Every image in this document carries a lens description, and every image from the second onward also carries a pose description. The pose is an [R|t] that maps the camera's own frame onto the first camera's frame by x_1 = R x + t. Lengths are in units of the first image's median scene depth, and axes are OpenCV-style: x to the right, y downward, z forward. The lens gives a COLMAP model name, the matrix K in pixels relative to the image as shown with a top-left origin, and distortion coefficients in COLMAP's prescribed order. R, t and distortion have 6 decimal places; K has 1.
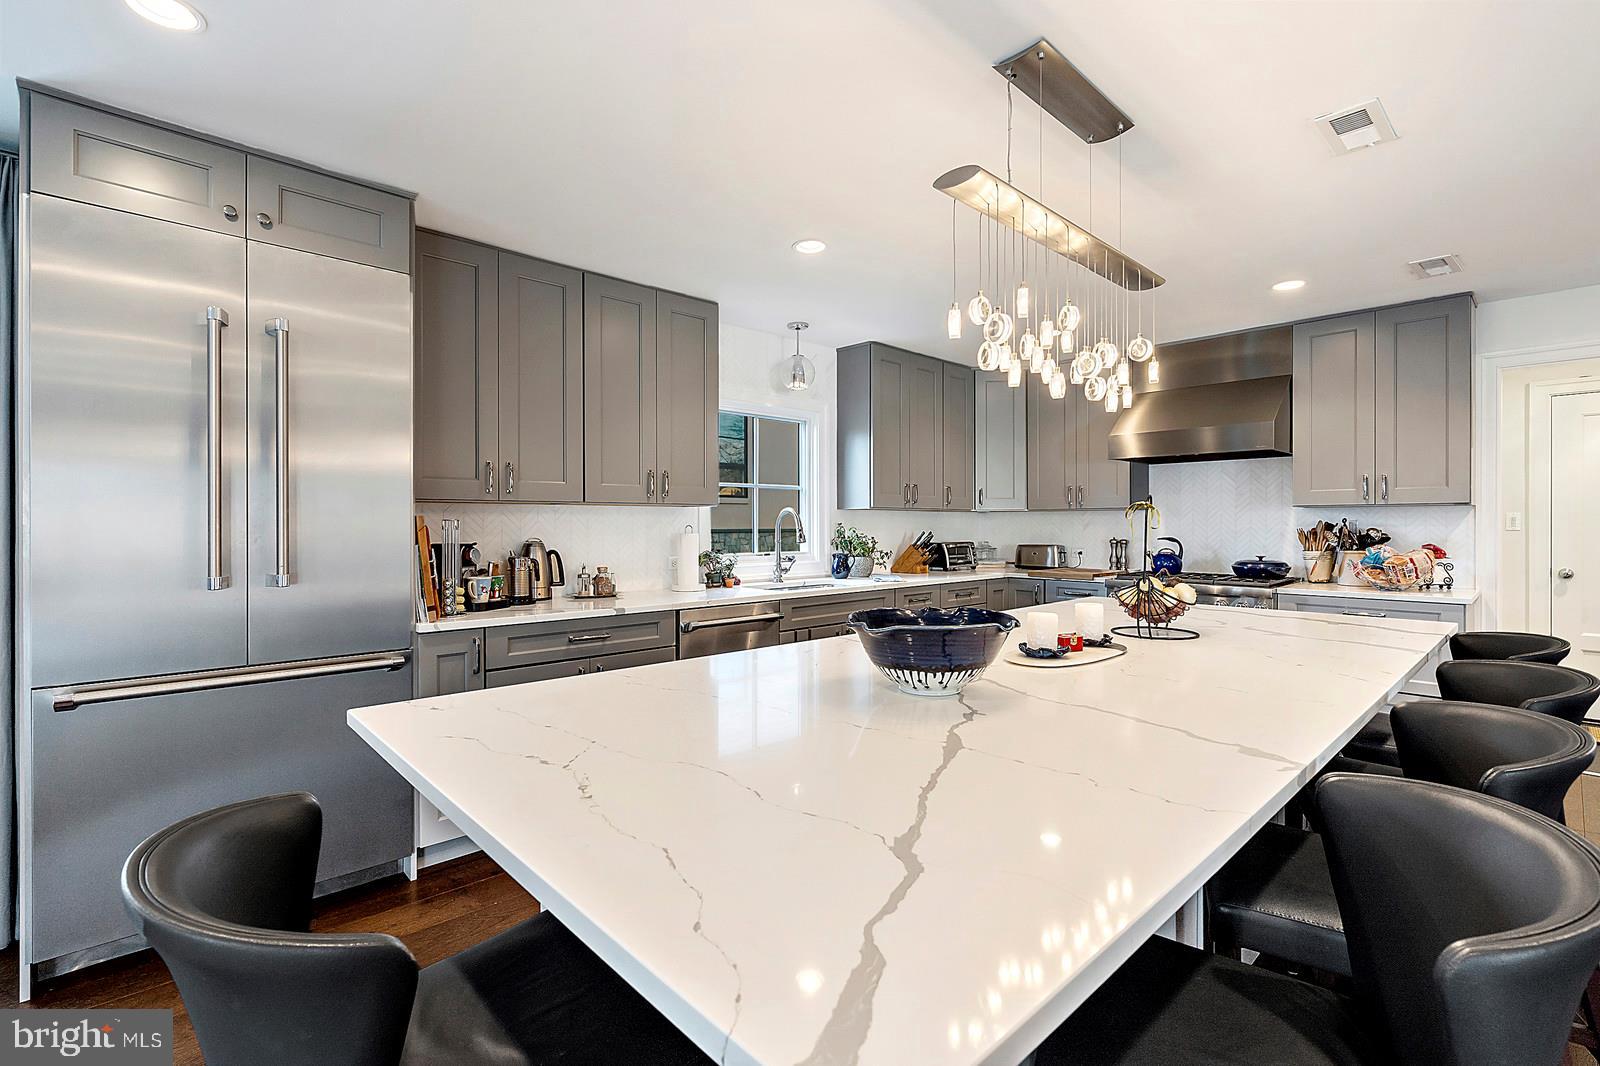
lens RADIAL K [[717.4, 0, 799.5], [0, 717.4, 527.6], [0, 0, 1]] dist [0.005492, -0.000216]
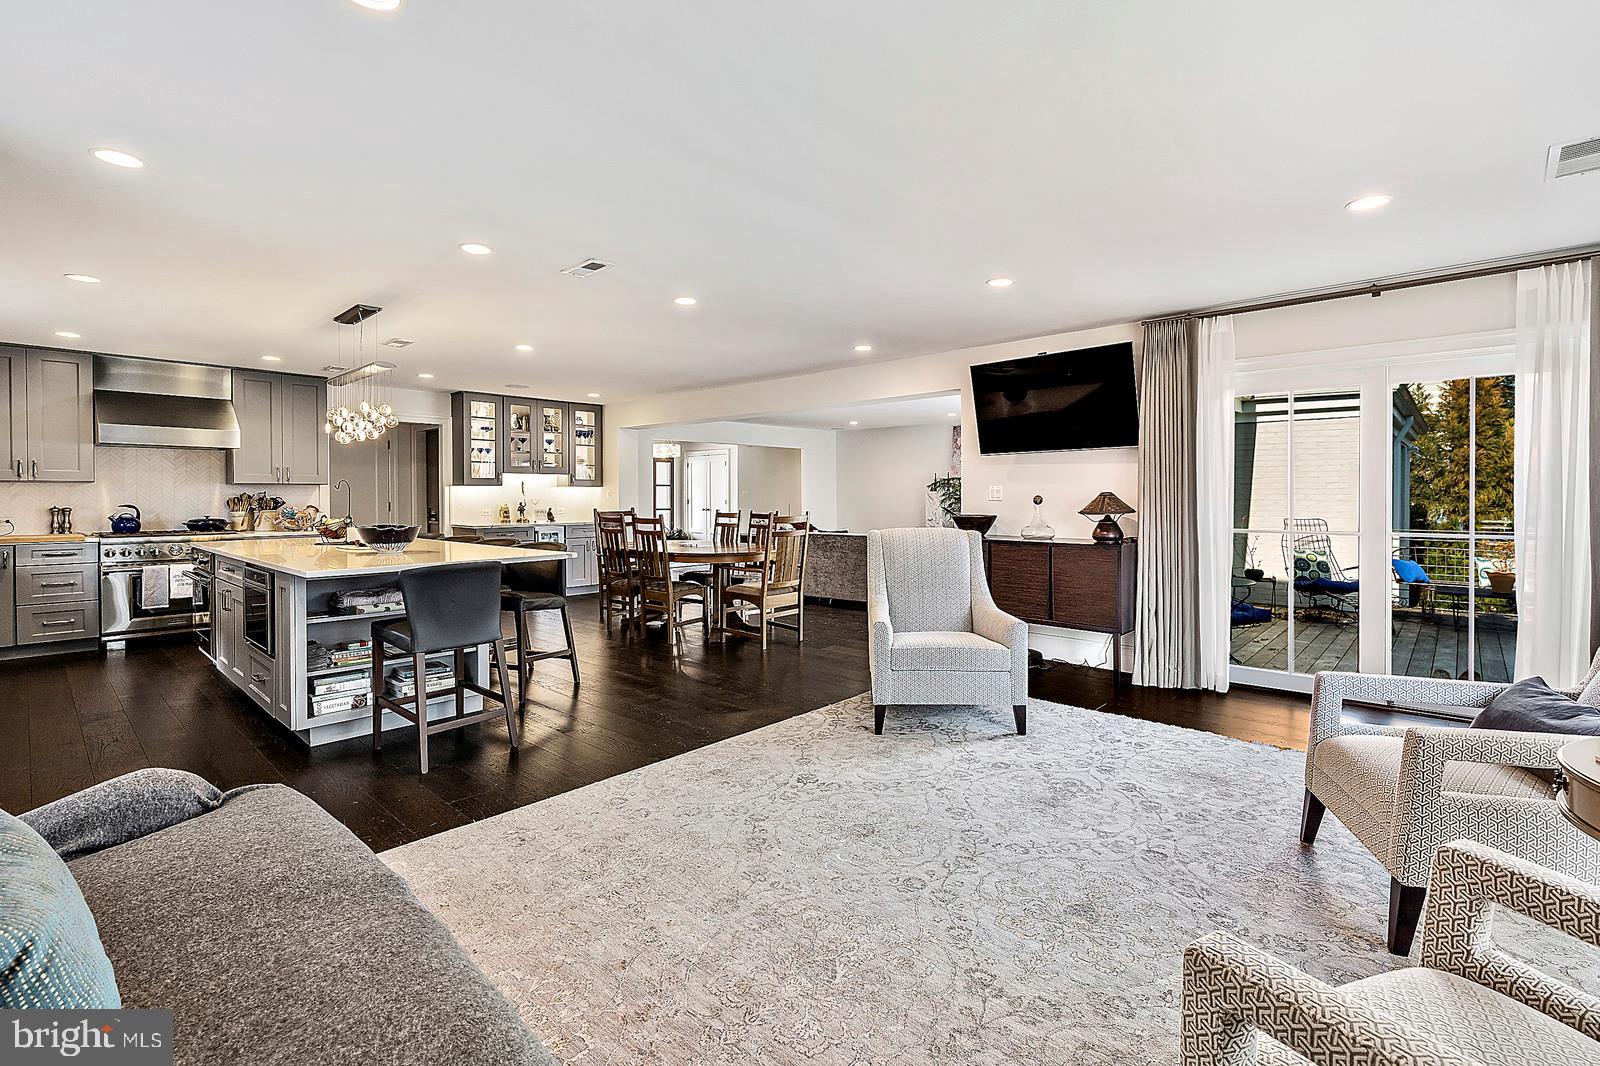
lens RADIAL K [[717.4, 0, 791.2], [0, 717.4, 503.2], [0, 0, 1]] dist [0.005492, -0.000216]
pose [[-0.082021, -0.008600, 0.996593, -0.969681], [0.006515, 0.999937, 0.009165, 0.007272], [-0.996609, 0.007244, -0.081960, -0.102417]]
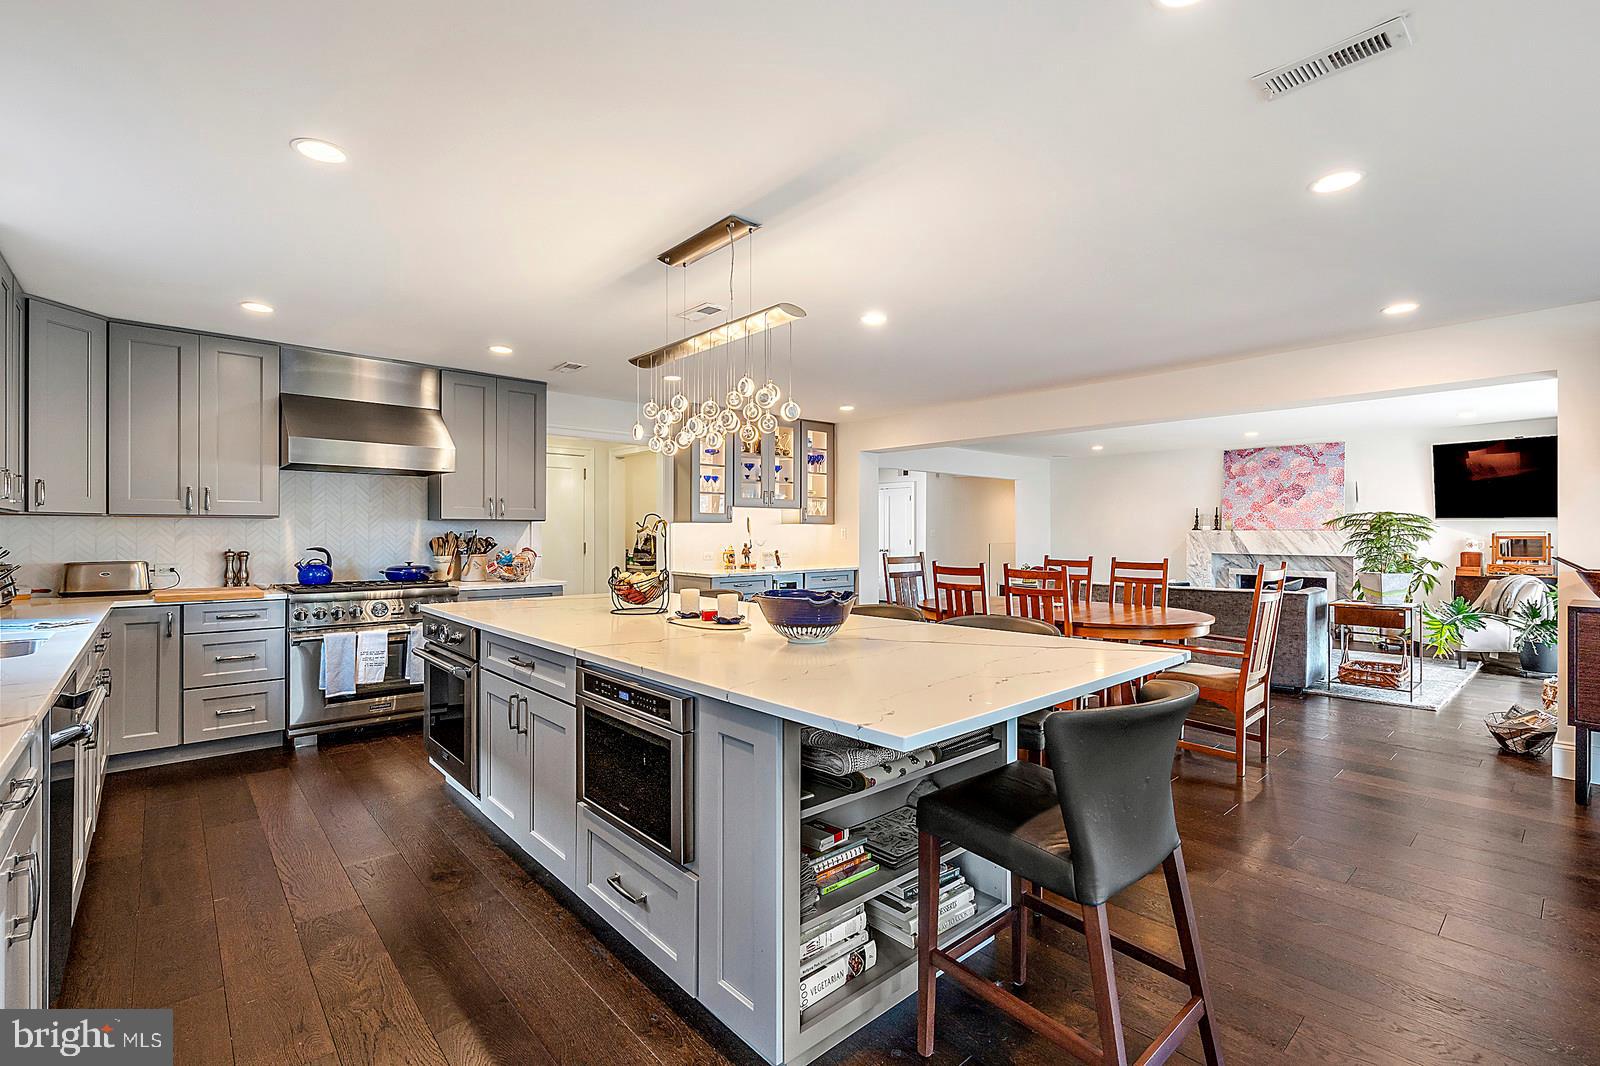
lens RADIAL K [[717.4, 0, 801.9], [0, 717.4, 533.8], [0, 0, 1]] dist [0.005492, -0.000216]
pose [[0.009203, 0.002378, 0.999955, -0.496246], [0.003604, 0.999991, -0.002412, -0.000223], [-0.999951, 0.003626, 0.009194, 0.363607]]
